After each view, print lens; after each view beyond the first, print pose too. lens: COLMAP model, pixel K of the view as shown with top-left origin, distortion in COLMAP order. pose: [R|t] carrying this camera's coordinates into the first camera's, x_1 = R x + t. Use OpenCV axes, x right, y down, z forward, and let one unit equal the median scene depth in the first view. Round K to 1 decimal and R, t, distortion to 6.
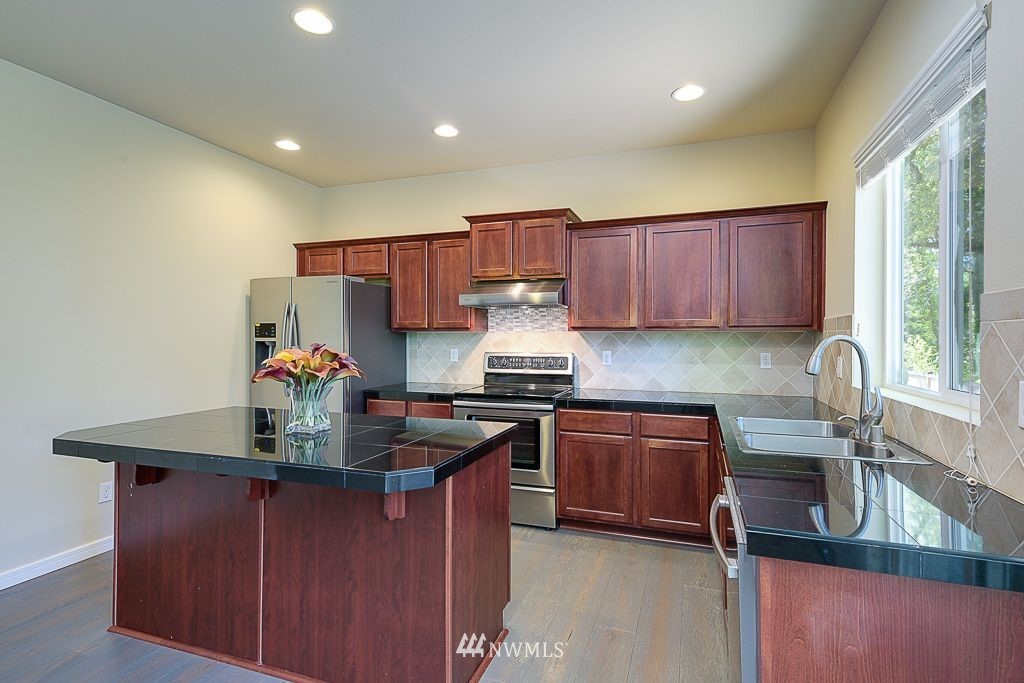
lens RADIAL K [[483.5, 0, 530.7], [0, 483.5, 340.4], [0, 0, 1]] dist [0.019794, -0.000250]
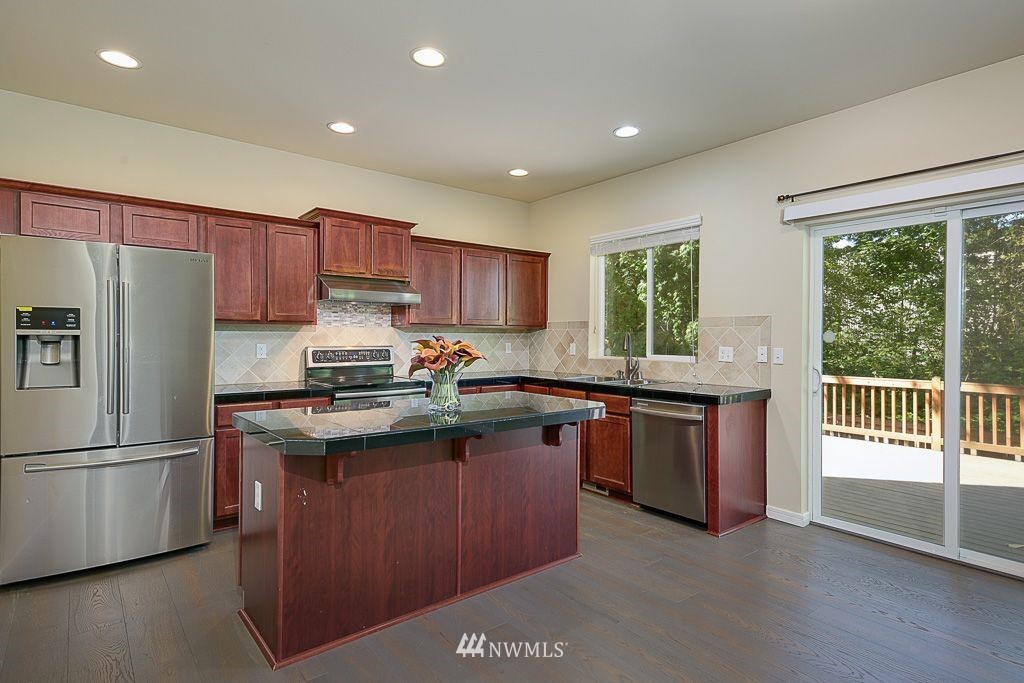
lens RADIAL K [[536.6, 0, 512.0], [0, 536.6, 341.5], [0, 0, 1]] dist [0.049661, 0.000728]
pose [[0.535664, -0.008855, 0.844385, -0.890588], [0.000065, 0.999945, 0.010445, 0.003293], [-0.844431, -0.005541, 0.535636, 0.085877]]
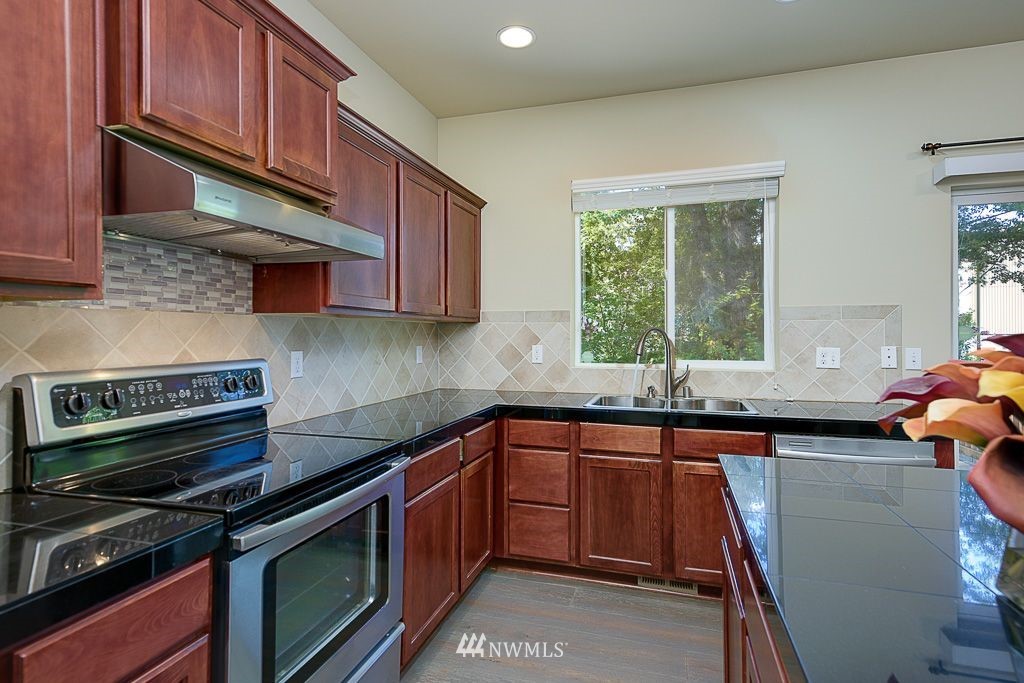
lens RADIAL K [[542.7, 0, 525.6], [0, 542.7, 329.7], [0, 0, 1]] dist [0.021554, 0.000070]
pose [[-0.039647, 0.006174, 0.999195, -0.489402], [0.004893, 0.999970, -0.005984, 0.002169], [-0.999202, 0.004652, -0.039676, 0.815118]]
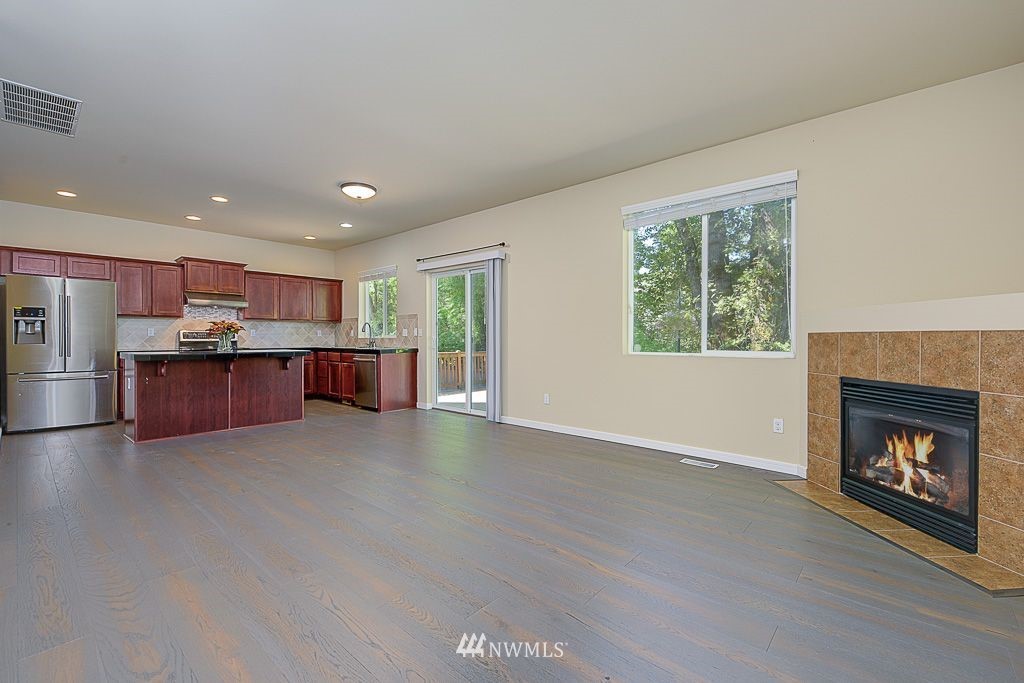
lens RADIAL K [[439.3, 0, 518.1], [0, 439.3, 341.1], [0, 0, 1]] dist [0.002516, -0.000432]
pose [[0.377713, -0.009676, 0.925872, -1.277745], [0.004846, 0.999952, 0.008473, 0.065296], [-0.925910, 0.001286, 0.377742, -0.876334]]
